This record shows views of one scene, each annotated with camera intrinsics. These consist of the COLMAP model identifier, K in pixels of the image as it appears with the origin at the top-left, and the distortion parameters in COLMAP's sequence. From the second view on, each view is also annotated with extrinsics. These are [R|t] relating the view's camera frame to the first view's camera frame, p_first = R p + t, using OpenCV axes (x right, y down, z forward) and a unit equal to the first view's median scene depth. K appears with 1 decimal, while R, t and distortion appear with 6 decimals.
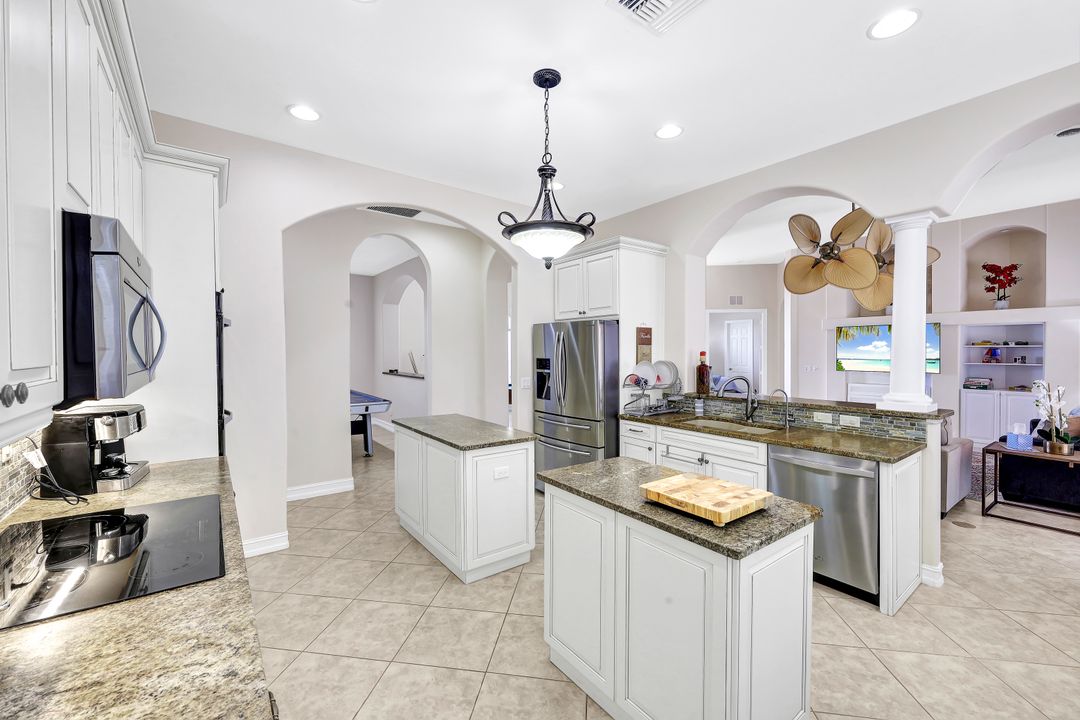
lens RADIAL K [[442.2, 0, 533.0], [0, 442.2, 359.3], [0, 0, 1]] dist [0.005867, 0.002153]
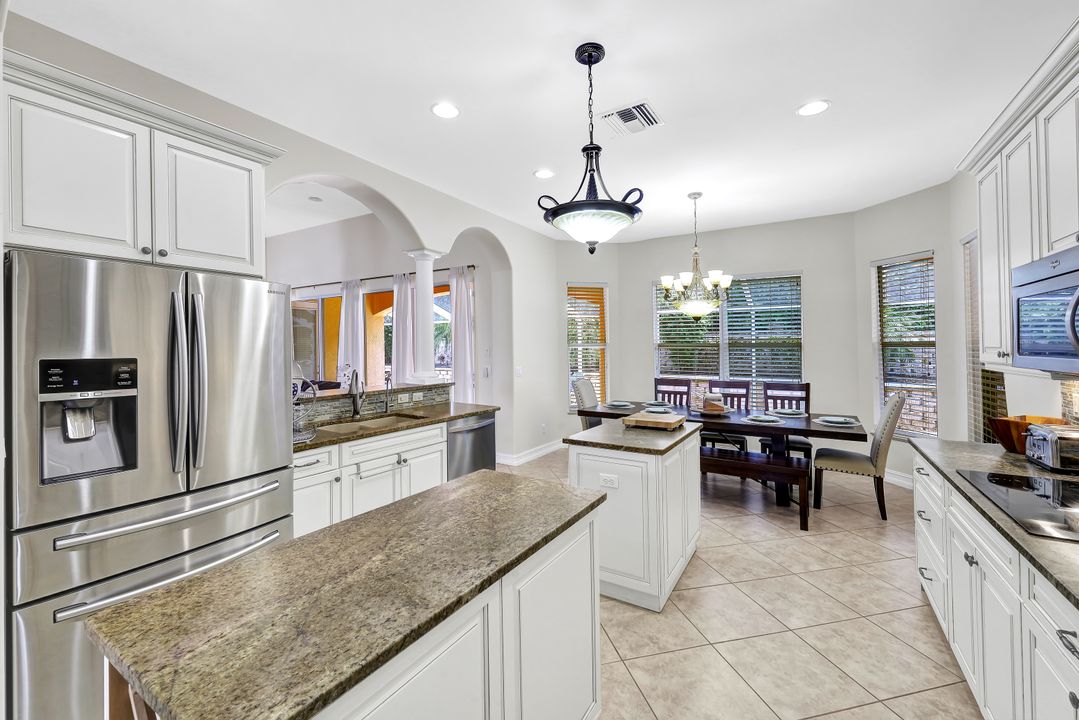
lens RADIAL K [[441.8, 0, 538.6], [0, 441.8, 340.8], [0, 0, 1]] dist [0.005867, 0.002153]
pose [[-0.370108, 0.009432, 0.928941, -0.598723], [0.016202, 0.999862, -0.003697, -0.012701], [-0.928847, 0.013682, -0.370210, 1.120958]]
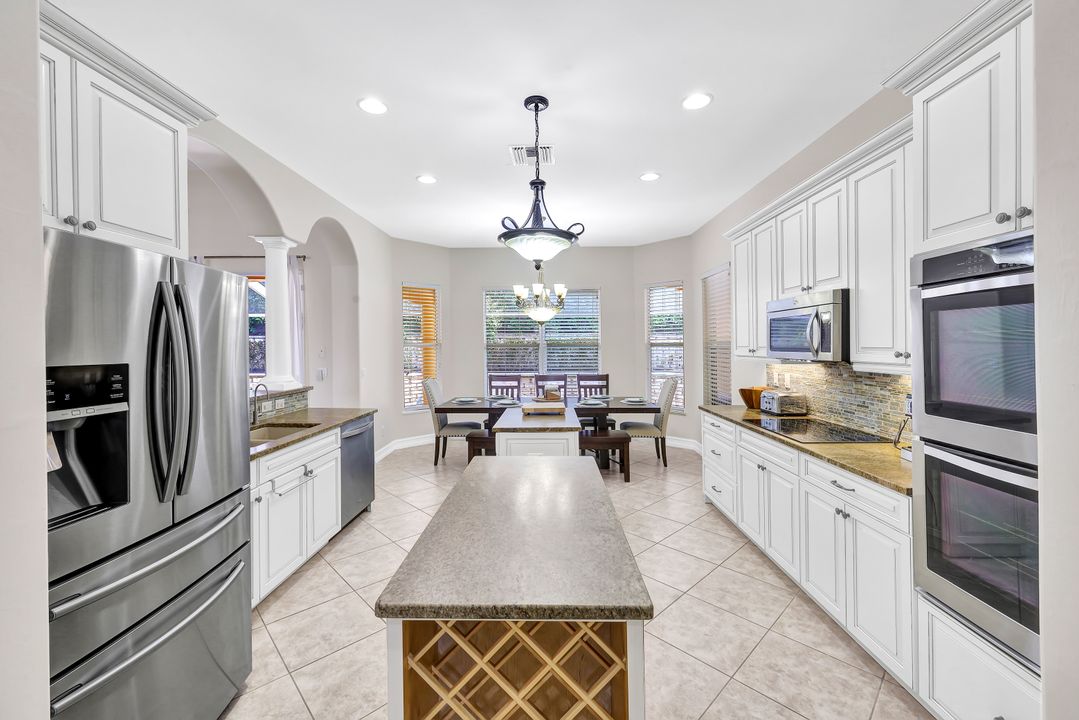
lens RADIAL K [[441.8, 0, 536.4], [0, 441.8, 343.0], [0, 0, 1]] dist [0.005867, 0.002153]
pose [[-0.787078, 0.003707, 0.616842, -0.496407], [0.012116, 0.999882, 0.009450, -0.020360], [-0.616734, 0.014912, -0.787030, 1.453430]]
